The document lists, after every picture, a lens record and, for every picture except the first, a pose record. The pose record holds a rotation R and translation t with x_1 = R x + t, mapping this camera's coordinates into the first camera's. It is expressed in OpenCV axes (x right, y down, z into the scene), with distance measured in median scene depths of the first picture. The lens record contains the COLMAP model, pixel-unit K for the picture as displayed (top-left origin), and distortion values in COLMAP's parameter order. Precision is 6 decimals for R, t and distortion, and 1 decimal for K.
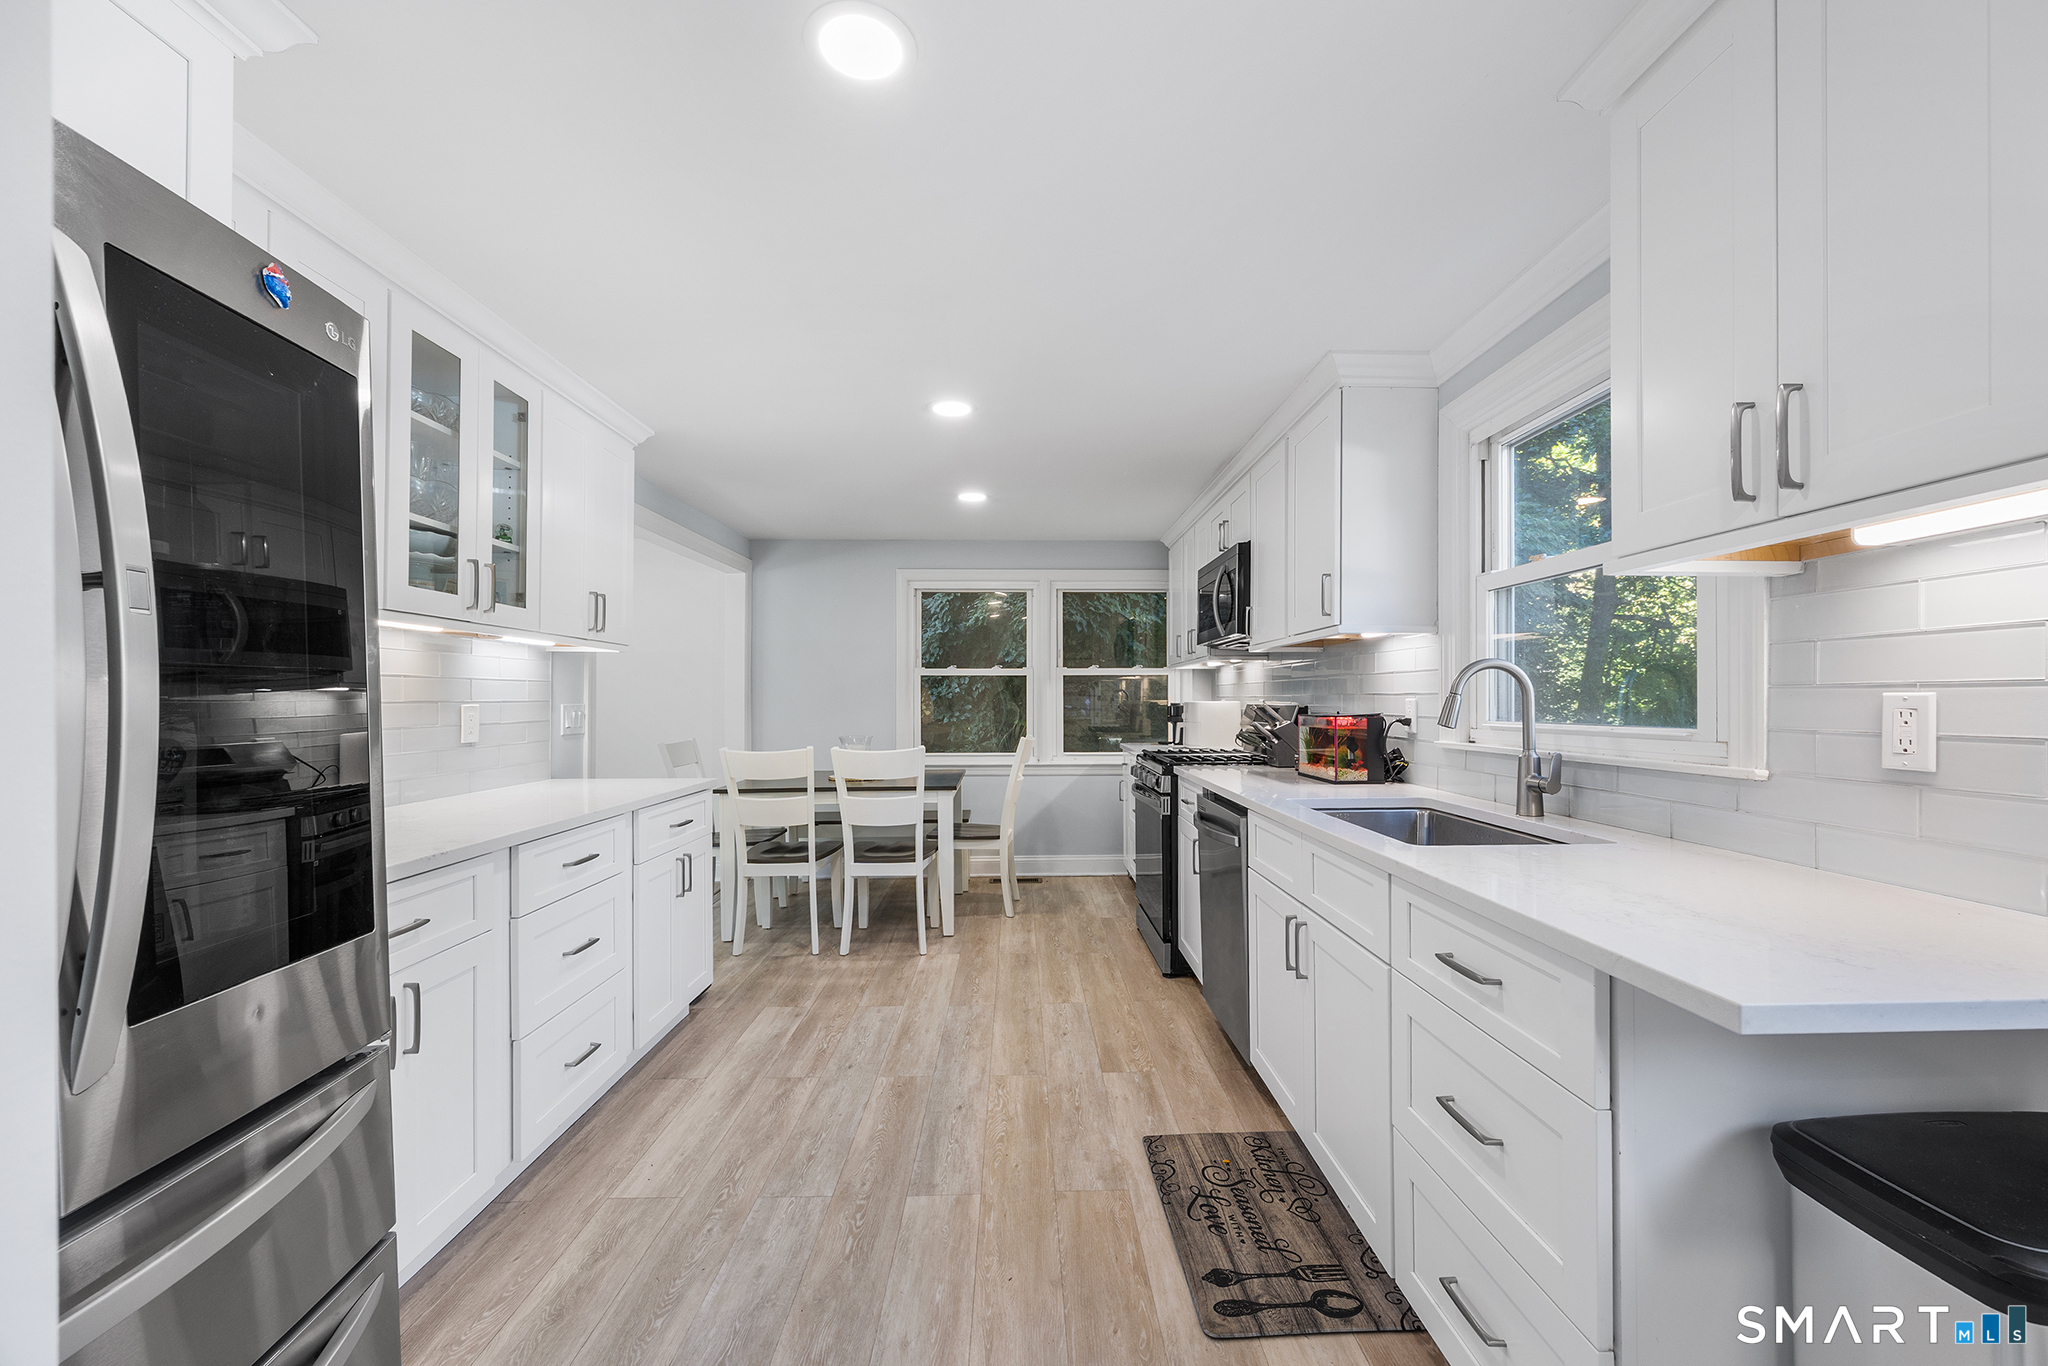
lens RADIAL K [[808.0, 0, 1053.0], [0, 808.0, 704.3], [0, 0, 1]] dist [0.001398, -0.000268]
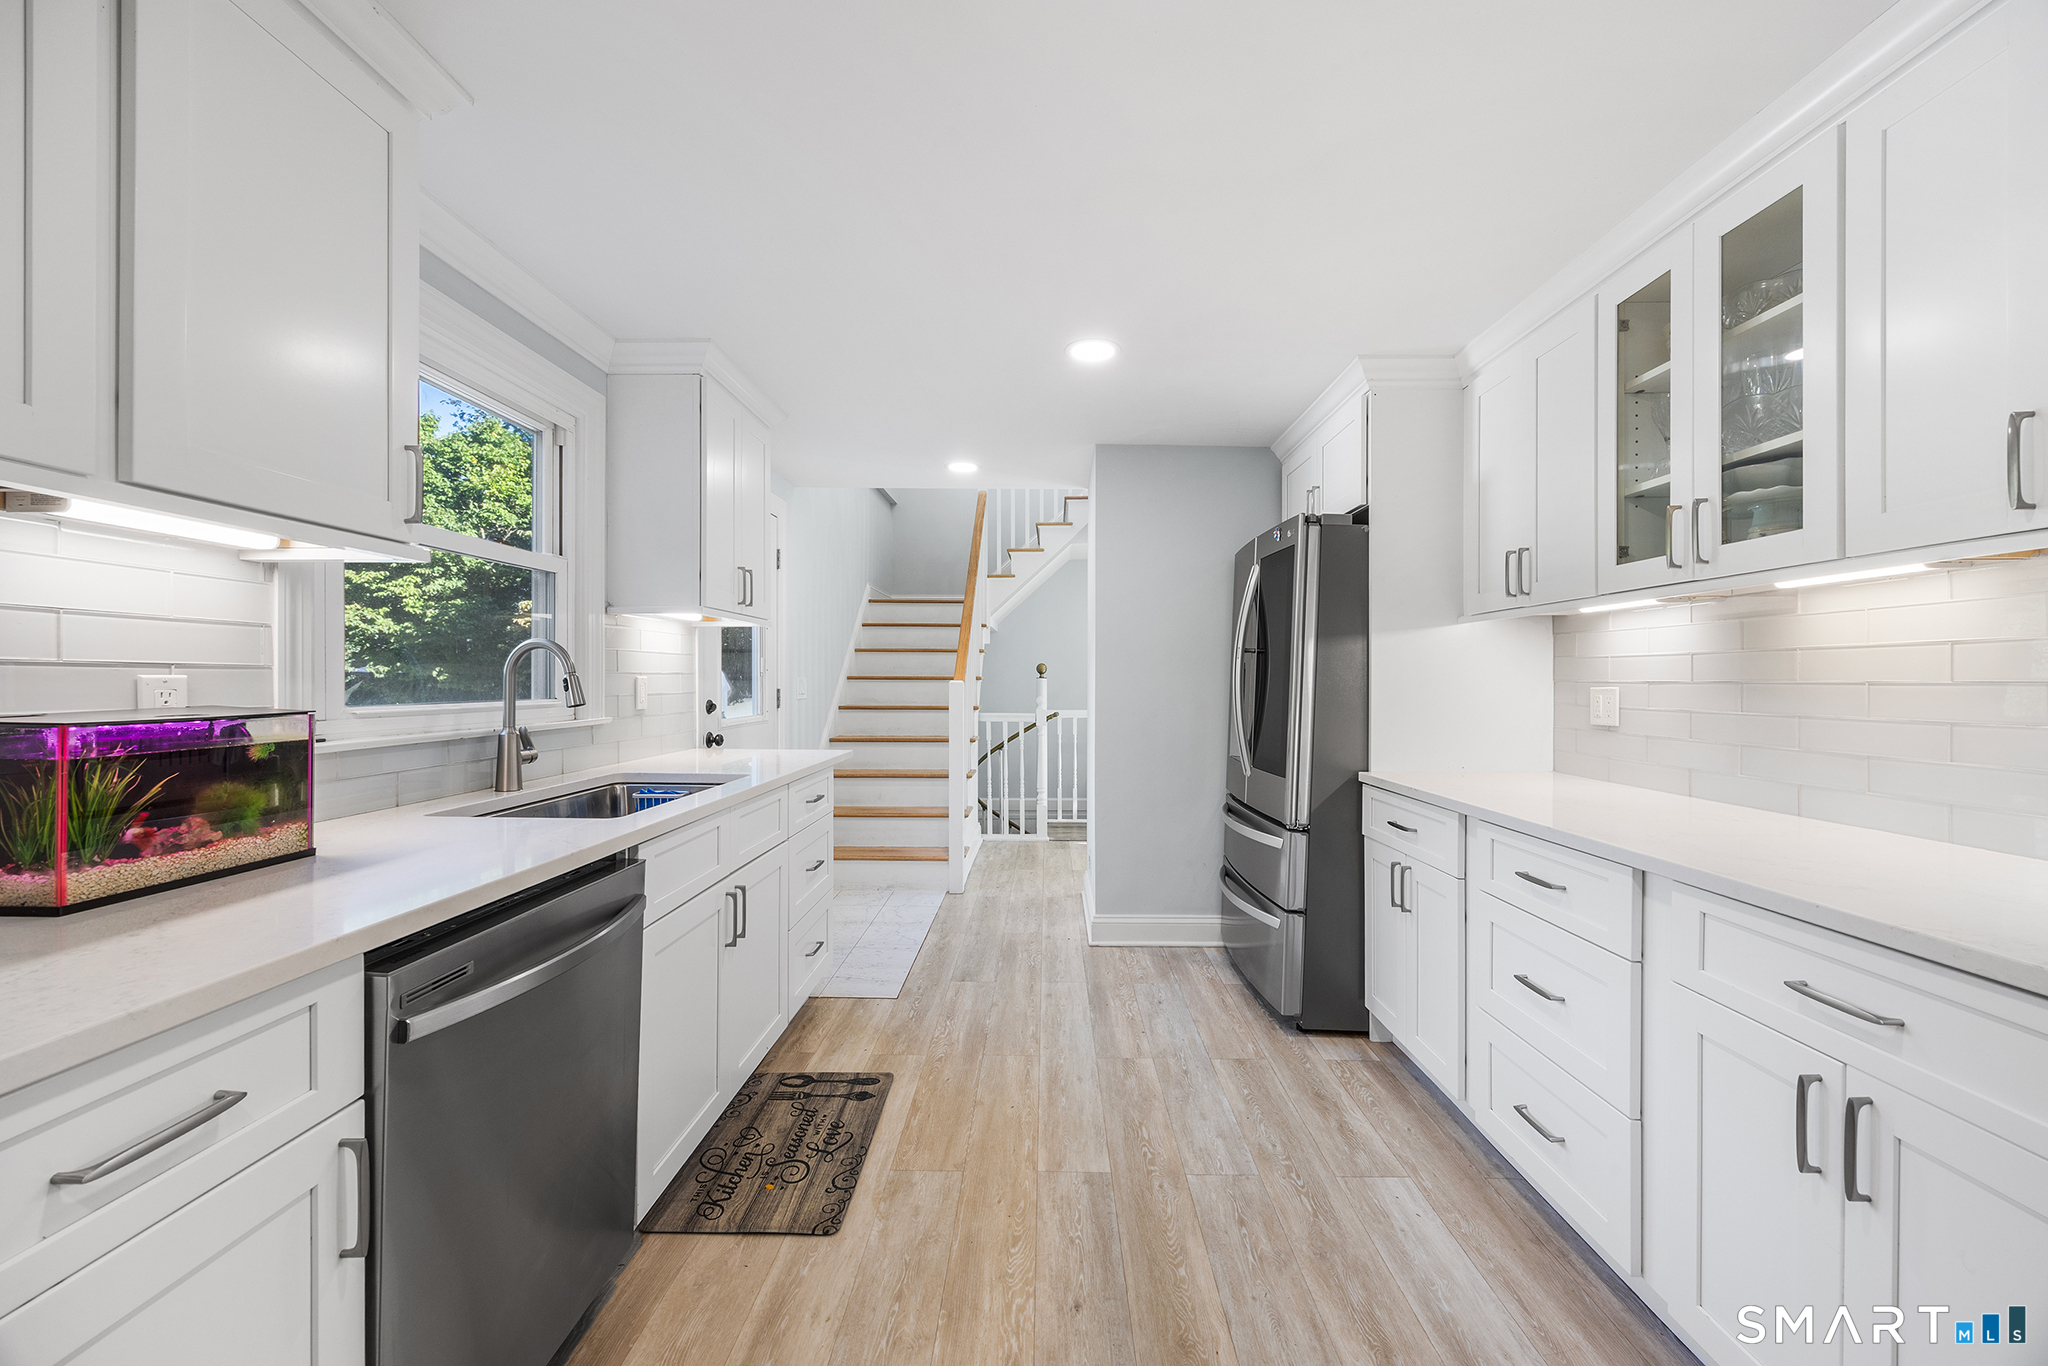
lens RADIAL K [[808.0, 0, 1020.9], [0, 808.0, 678.6], [0, 0, 1]] dist [0.001398, -0.000268]
pose [[-0.997049, 0.001451, 0.076754, -0.121286], [0.001537, 0.999998, 0.001055, -0.006031], [-0.076752, 0.001170, -0.997050, 1.658838]]
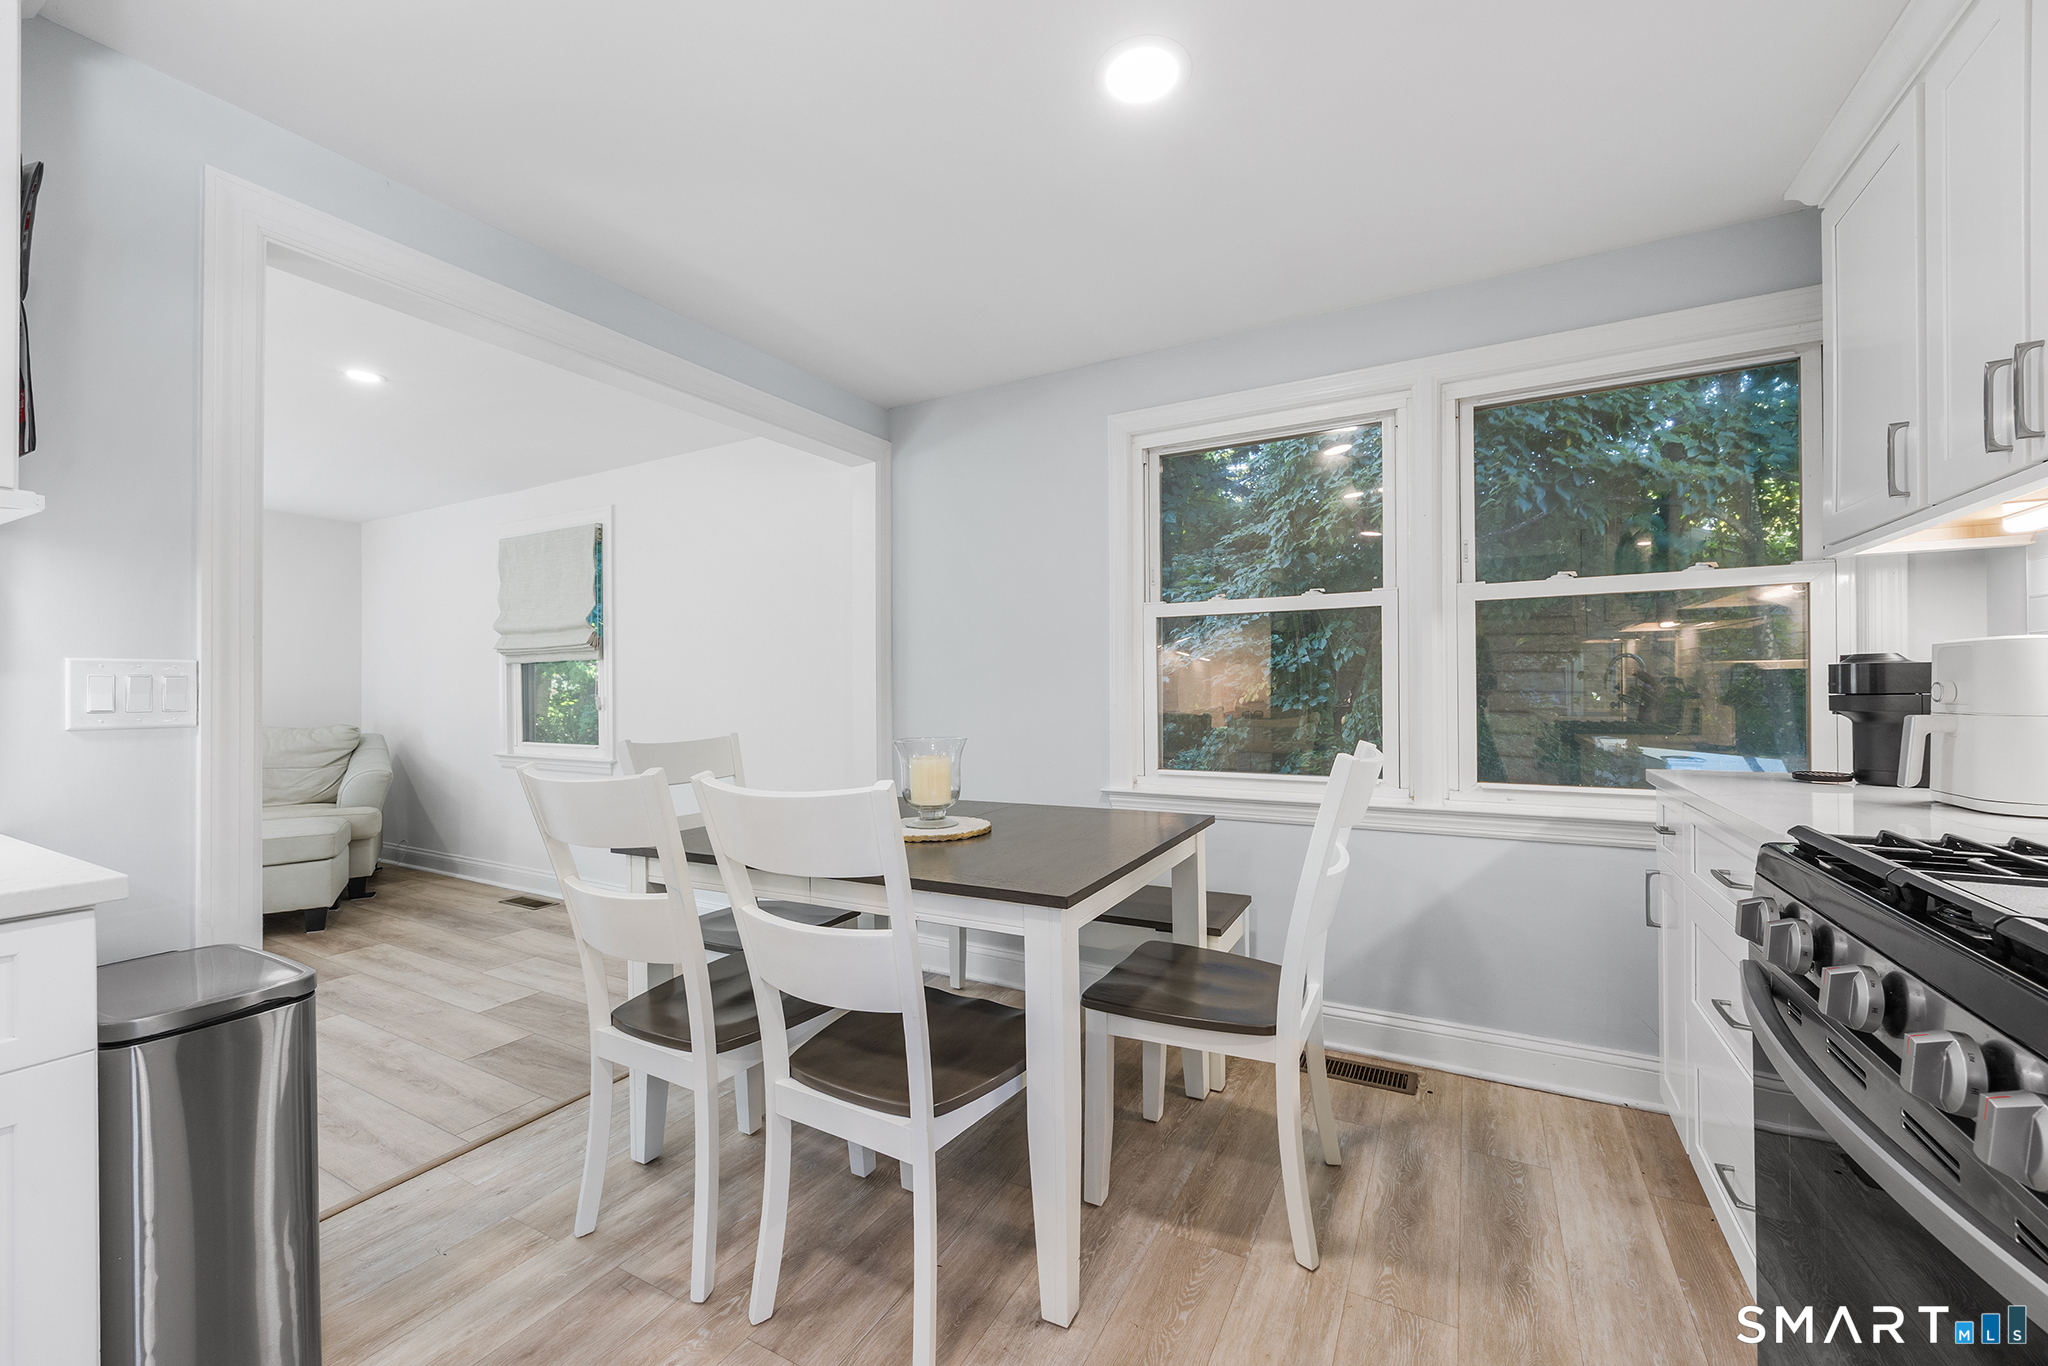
lens RADIAL K [[808.0, 0, 1030.6], [0, 808.0, 692.4], [0, 0, 1]] dist [0.001398, -0.000268]
pose [[0.857476, -0.005397, -0.514496, 0.071536], [0.004564, 0.999985, -0.002884, 0.030156], [0.514504, 0.000125, 0.857488, 1.202859]]
